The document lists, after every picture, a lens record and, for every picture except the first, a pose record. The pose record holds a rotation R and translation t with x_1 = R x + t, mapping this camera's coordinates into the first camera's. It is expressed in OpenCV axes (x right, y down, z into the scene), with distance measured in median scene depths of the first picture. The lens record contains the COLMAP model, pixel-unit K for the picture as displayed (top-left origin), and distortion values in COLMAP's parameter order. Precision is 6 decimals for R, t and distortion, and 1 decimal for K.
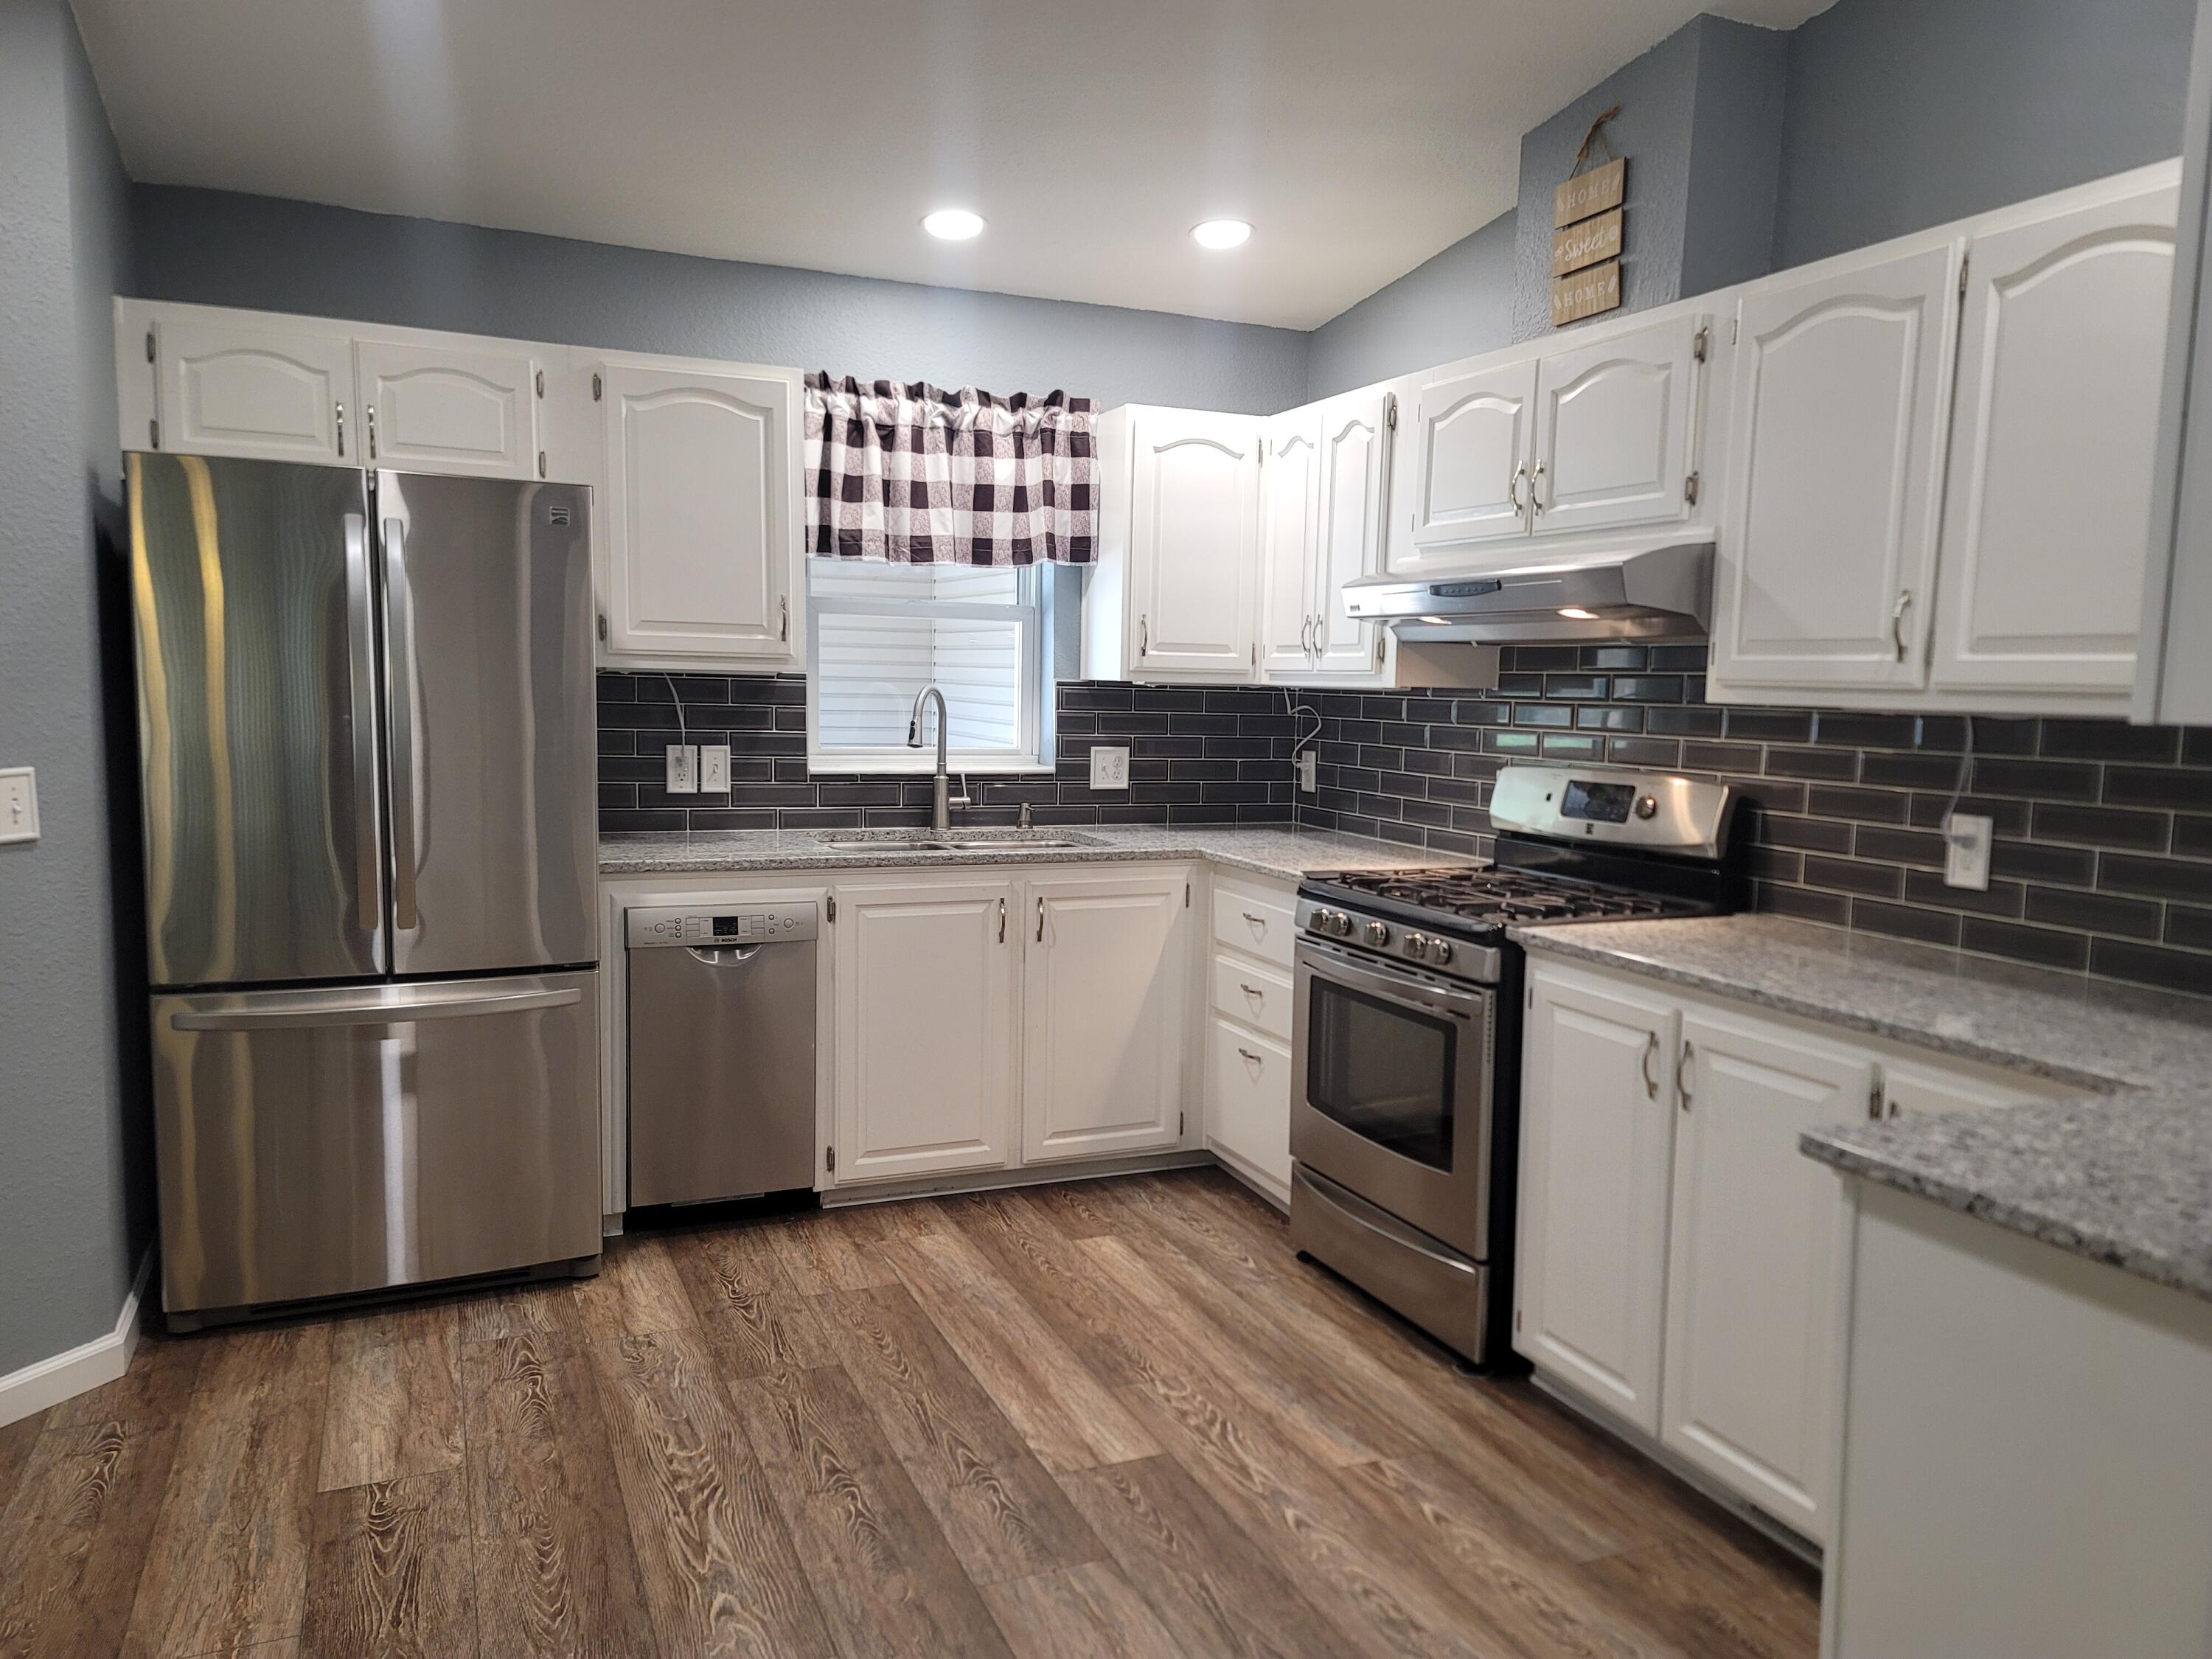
lens RADIAL K [[1612.7, 0, 1108.6], [0, 1612.7, 841.7], [0, 0, 1]] dist [0.056465, -0.006795]
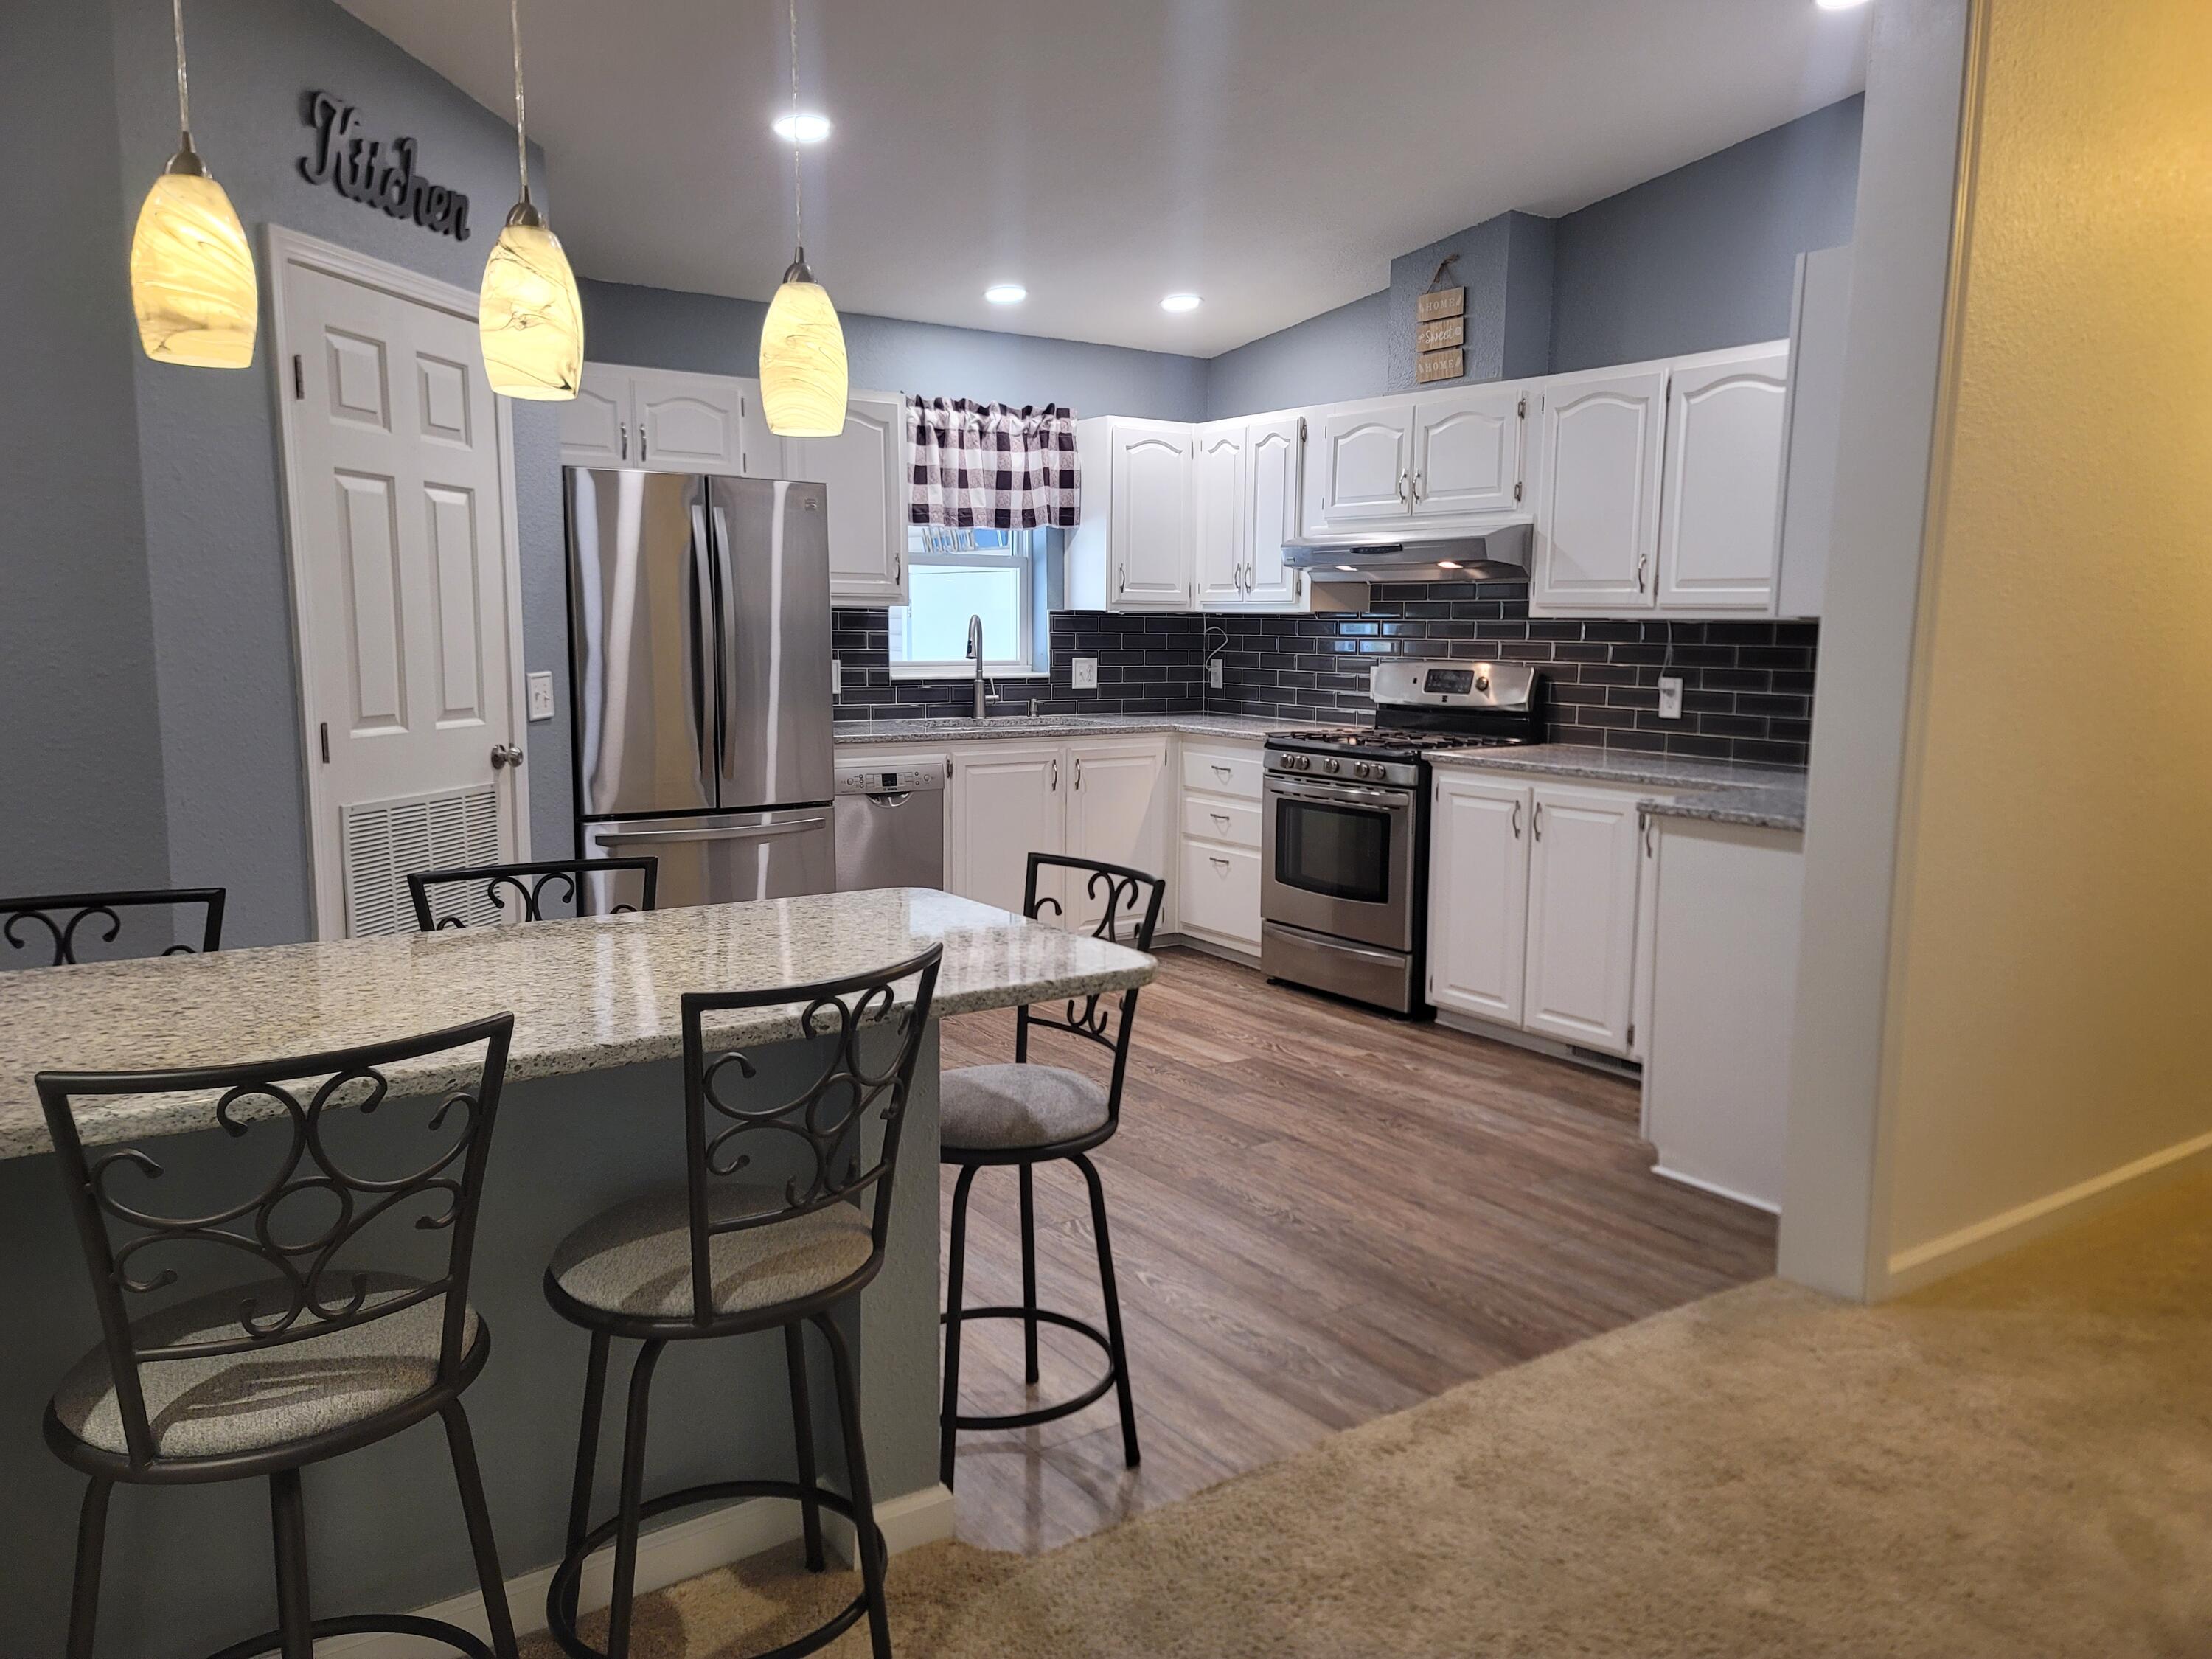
lens RADIAL K [[1612.7, 0, 1106.4], [0, 1612.7, 818.4], [0, 0, 1]] dist [0.056465, -0.006795]
pose [[0.980274, -0.036830, 0.194184, -0.344858], [0.031632, 0.999055, 0.029802, 0.051988], [-0.195098, -0.023071, 0.980512, -0.502142]]
